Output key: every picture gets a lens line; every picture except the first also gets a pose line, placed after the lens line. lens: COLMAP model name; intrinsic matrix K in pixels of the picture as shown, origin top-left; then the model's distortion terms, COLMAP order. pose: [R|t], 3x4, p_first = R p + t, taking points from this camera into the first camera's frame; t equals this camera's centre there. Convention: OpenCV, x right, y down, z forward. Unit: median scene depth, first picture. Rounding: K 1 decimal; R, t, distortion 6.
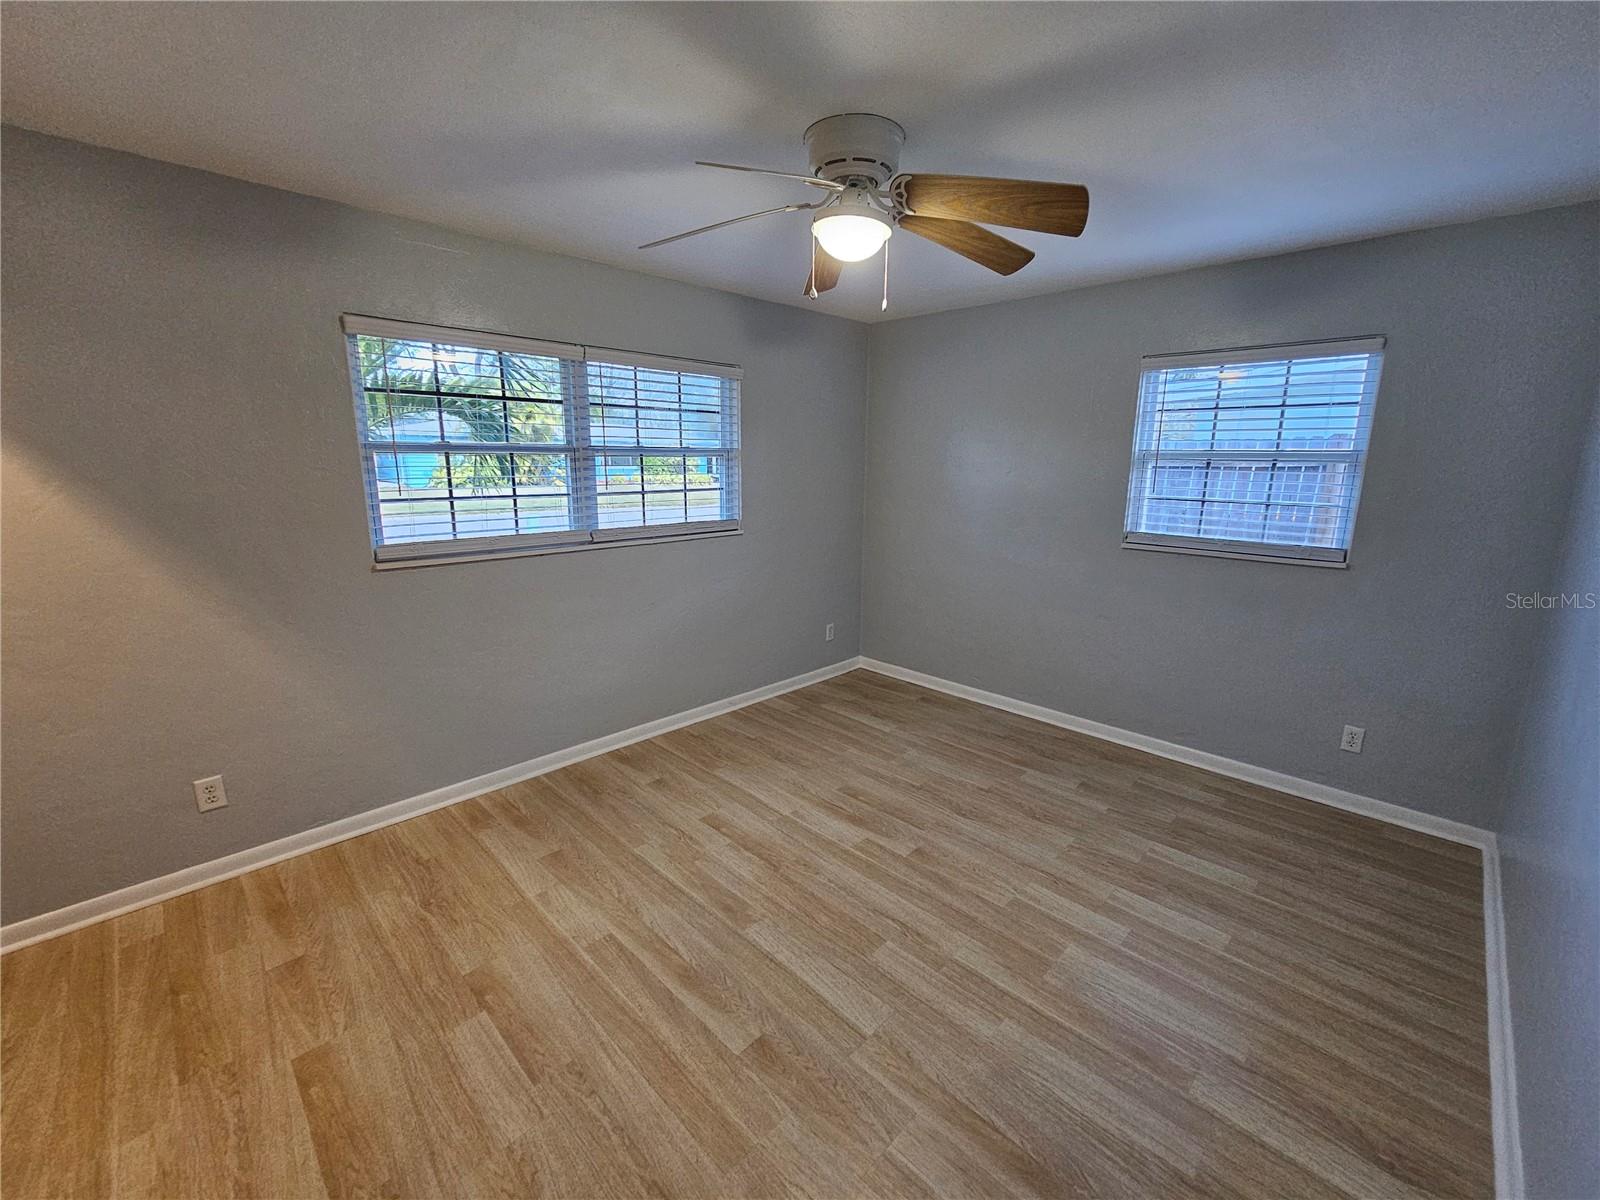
lens RADIAL K [[652.7, 0, 809.2], [0, 652.7, 597.0], [0, 0, 1]] dist [-0.000511, 0.000386]
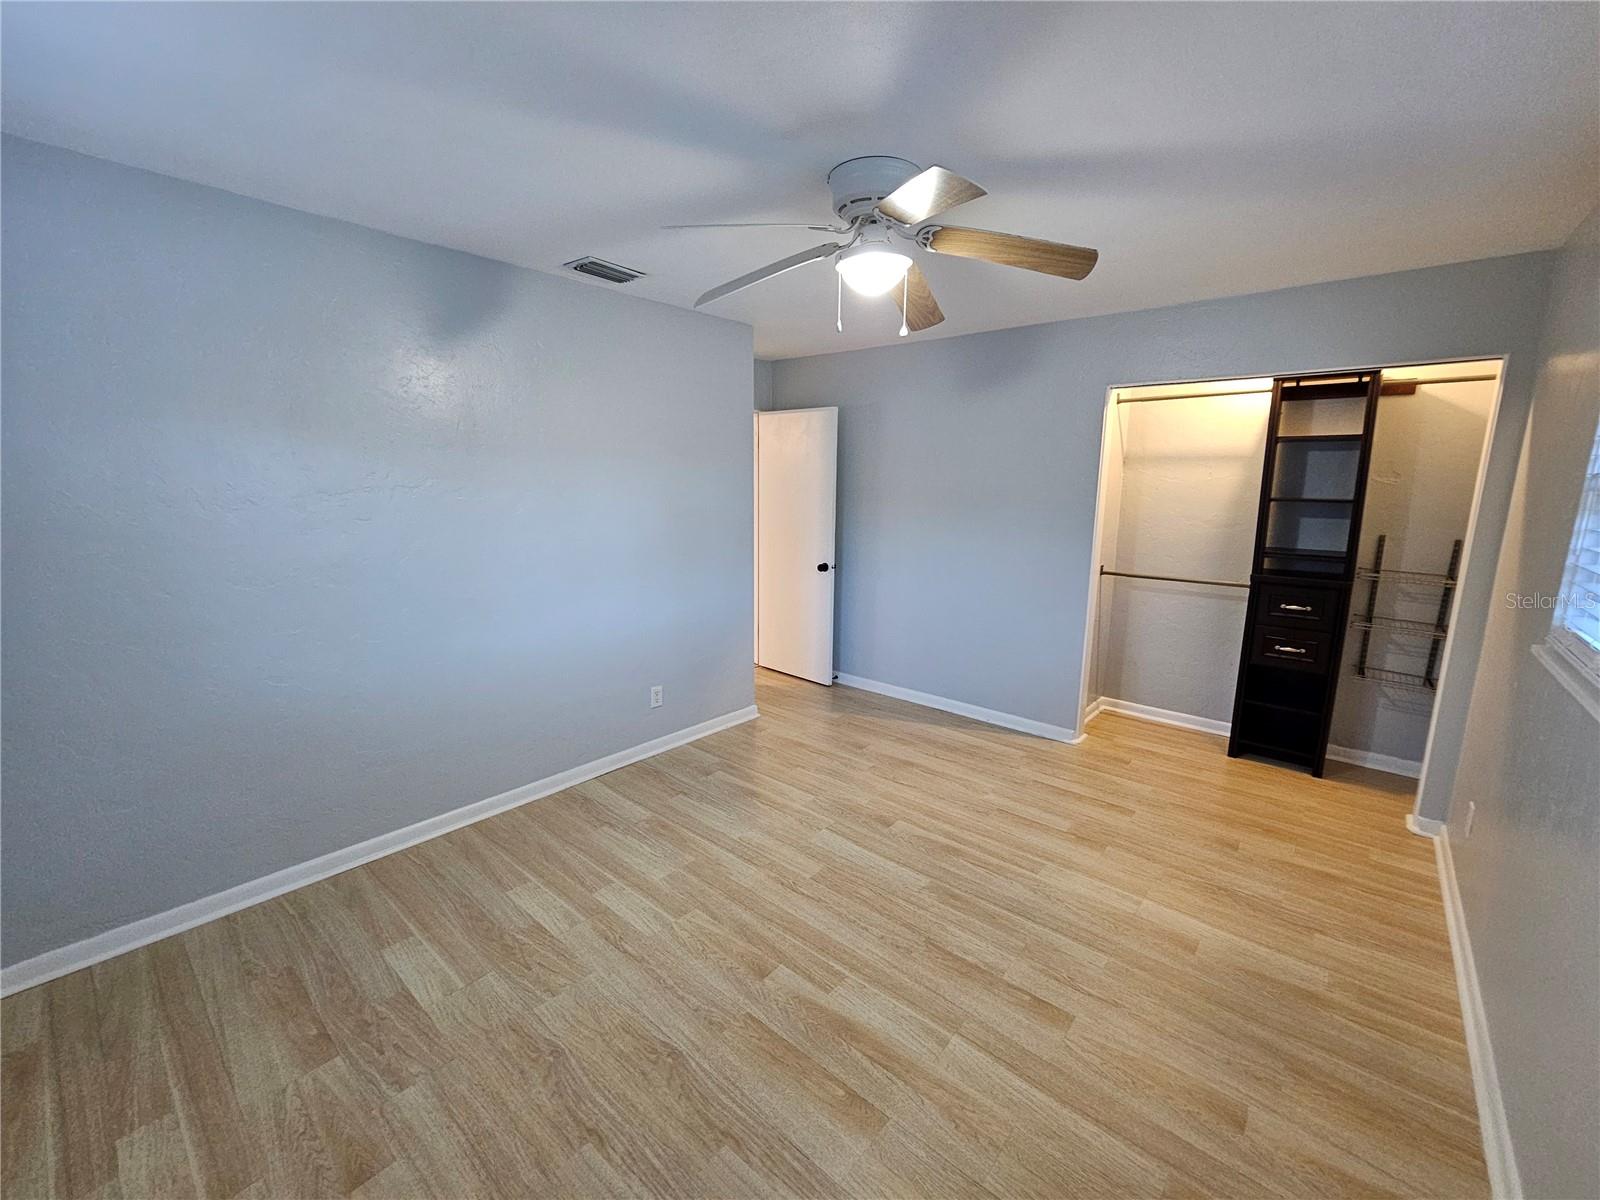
lens RADIAL K [[652.7, 0, 809.2], [0, 652.7, 597.0], [0, 0, 1]] dist [-0.000511, 0.000386]
pose [[-0.997278, -0.009842, -0.073077, 0.188126], [-0.037071, 0.923619, 0.381516, -0.362680], [0.063740, 0.383186, -0.921469, 1.688997]]
